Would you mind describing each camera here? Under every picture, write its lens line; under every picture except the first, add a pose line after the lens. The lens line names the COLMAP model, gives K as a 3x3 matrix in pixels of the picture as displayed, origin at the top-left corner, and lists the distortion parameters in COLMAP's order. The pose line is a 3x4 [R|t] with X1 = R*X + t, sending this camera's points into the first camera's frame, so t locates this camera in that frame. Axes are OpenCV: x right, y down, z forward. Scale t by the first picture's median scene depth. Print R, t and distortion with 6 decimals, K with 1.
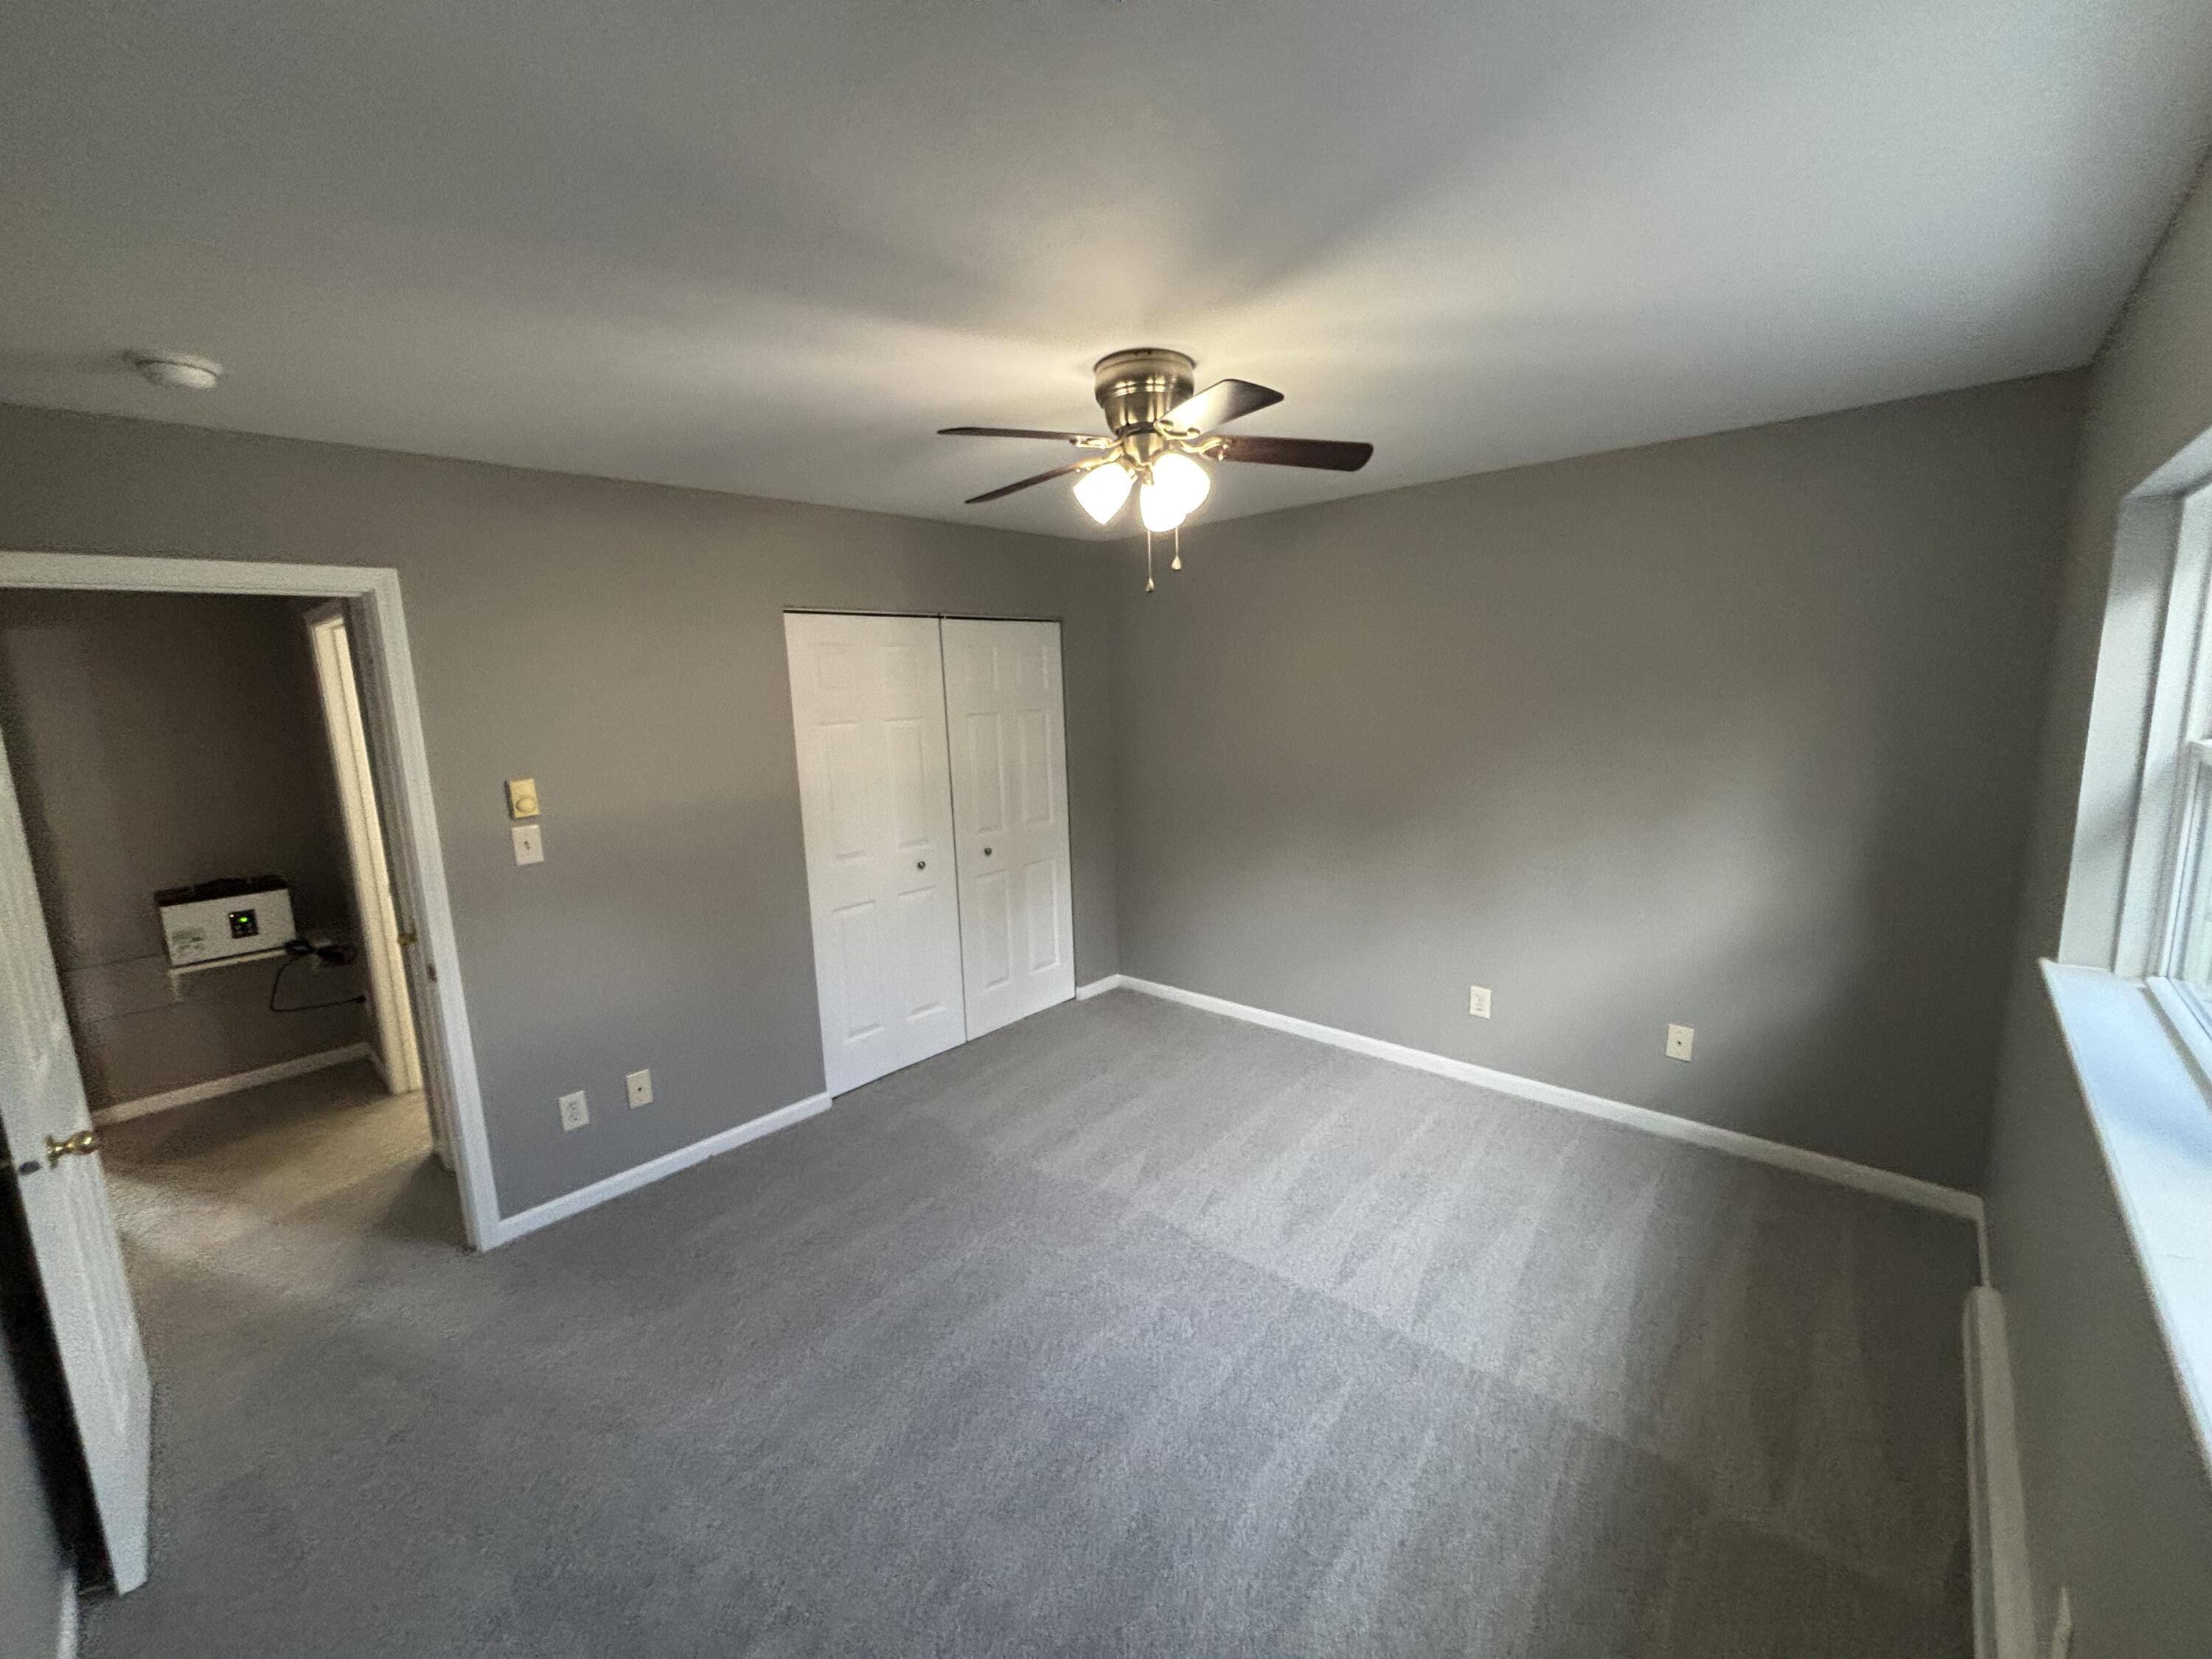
lens RADIAL K [[905.1, 0, 1100.2], [0, 905.1, 822.7], [0, 0, 1]] dist [0.001336, -0.000067]
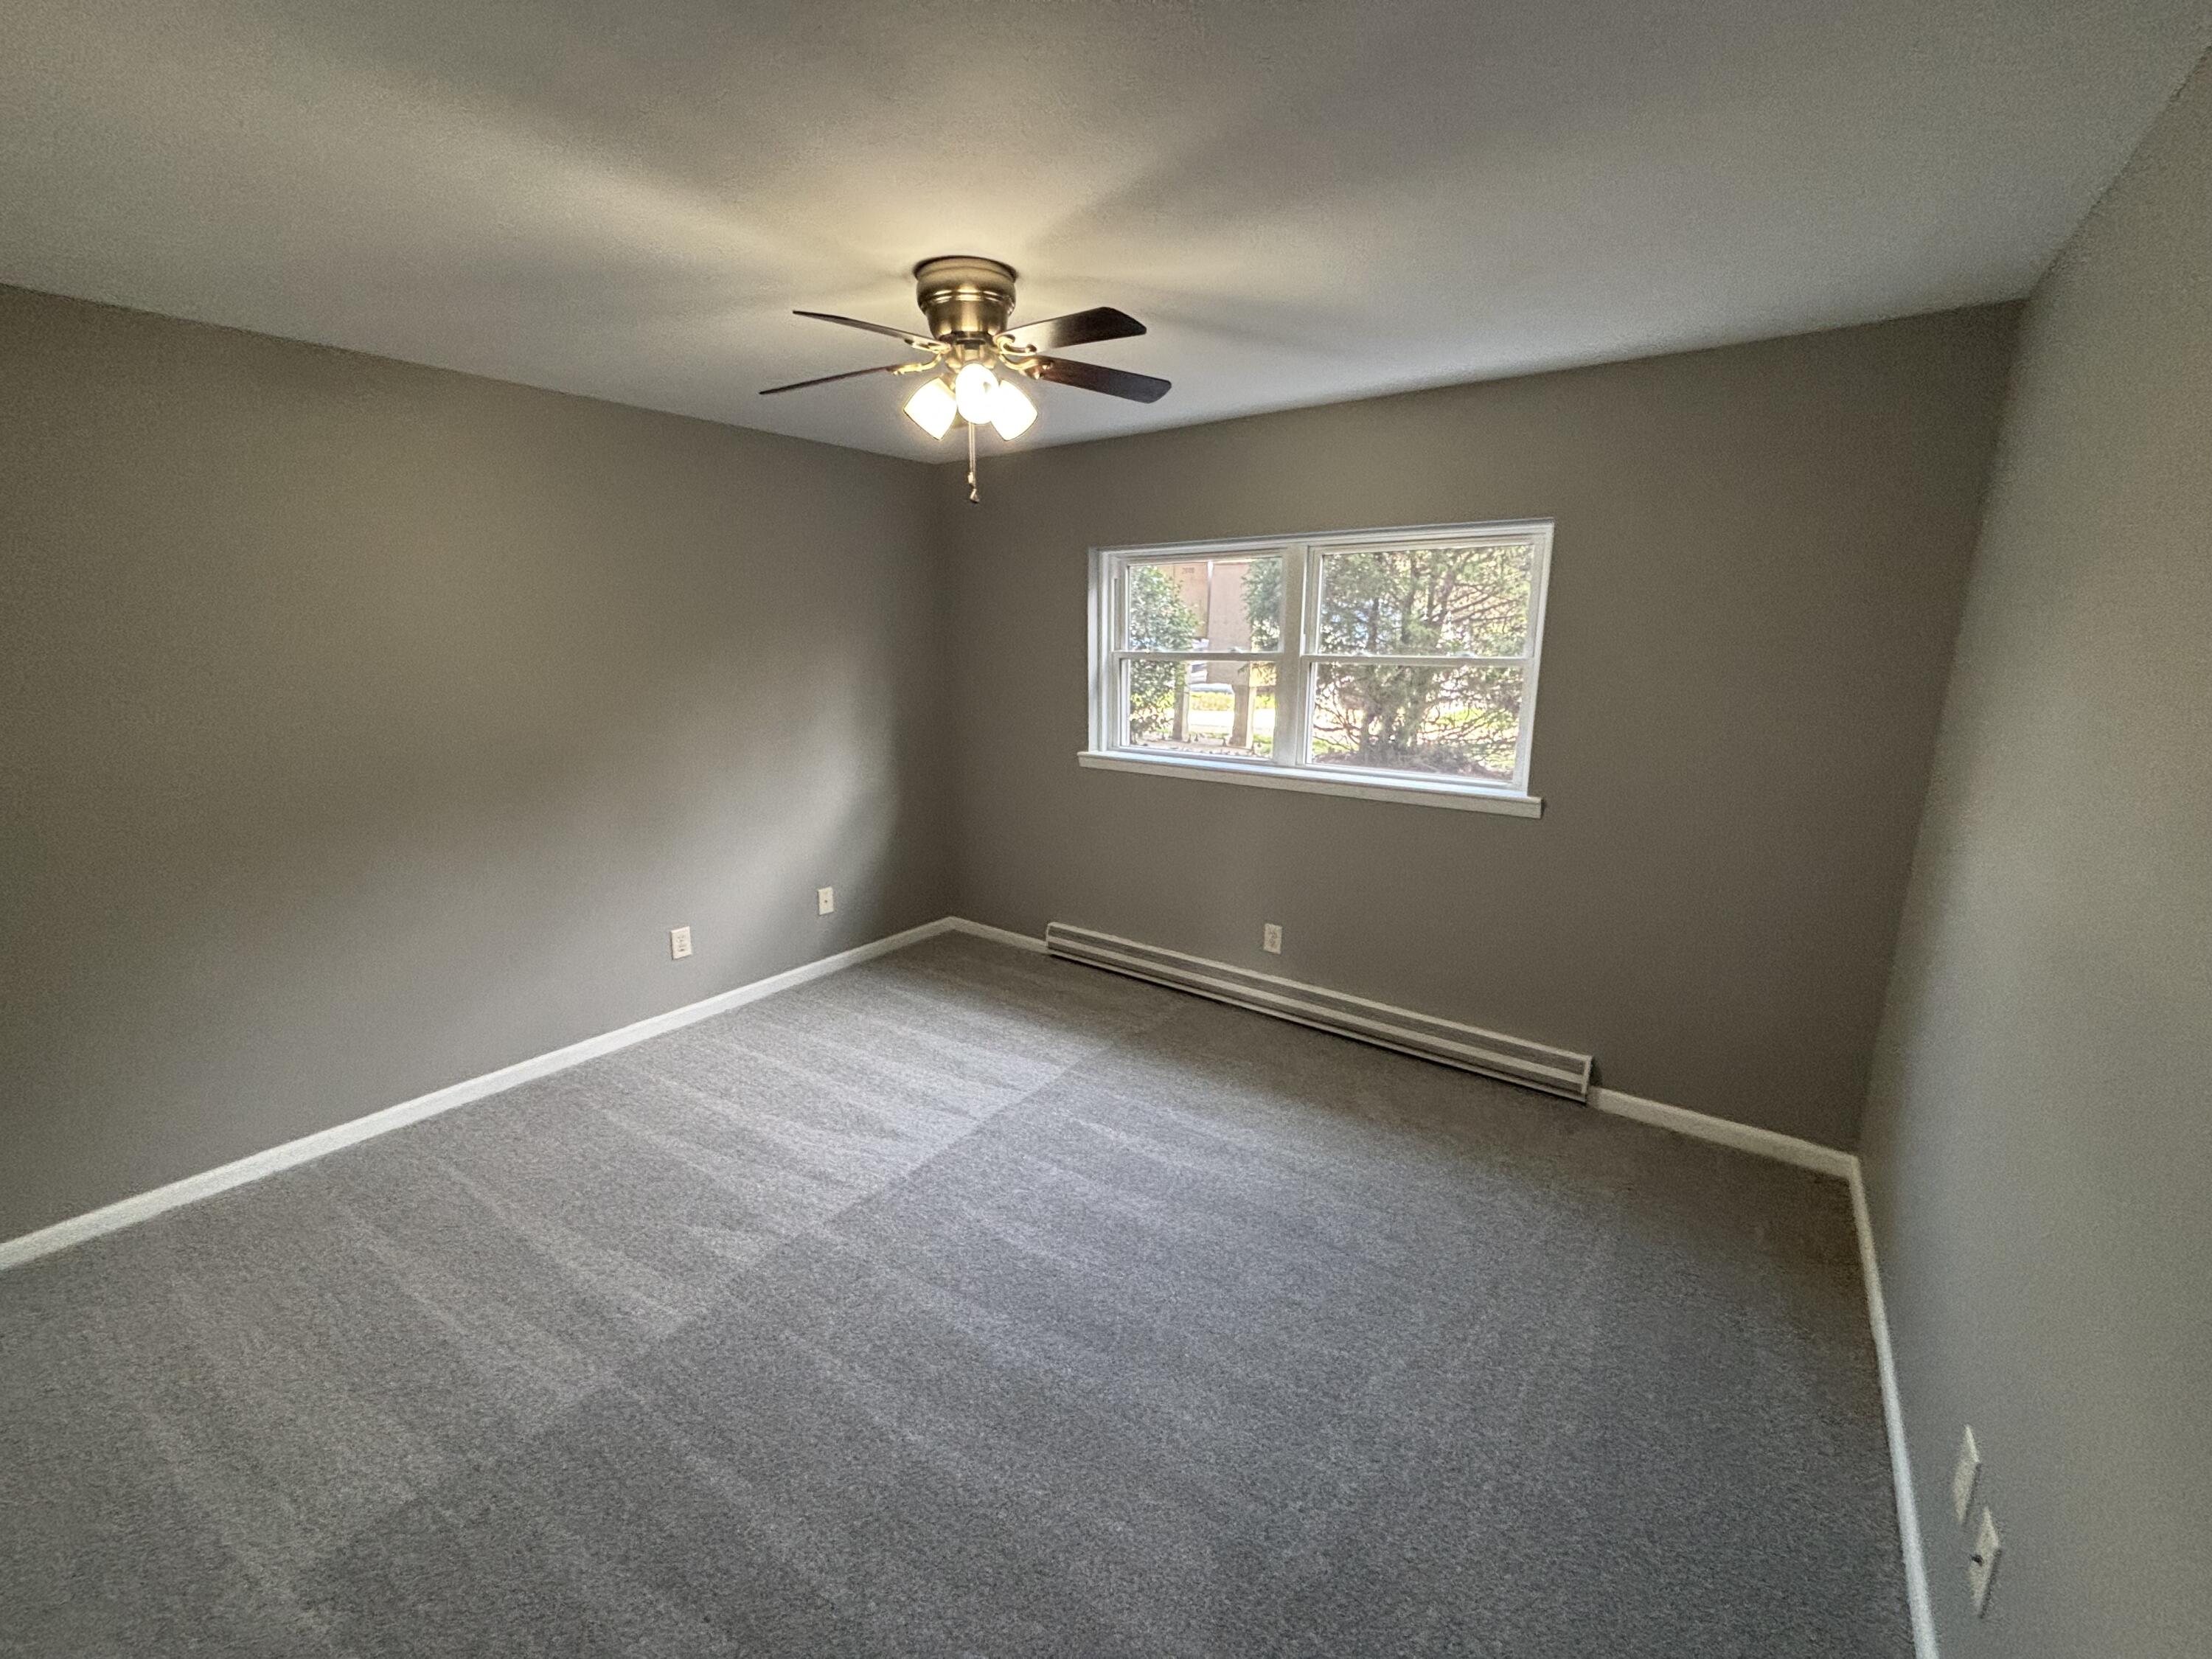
lens RADIAL K [[905.1, 0, 1099.7], [0, 905.1, 828.5], [0, 0, 1]] dist [0.001336, -0.000067]
pose [[-0.106964, -0.173288, 0.979045, -0.701209], [0.168600, 0.967273, 0.189624, -0.046766], [-0.979864, 0.185350, -0.074247, 0.687894]]
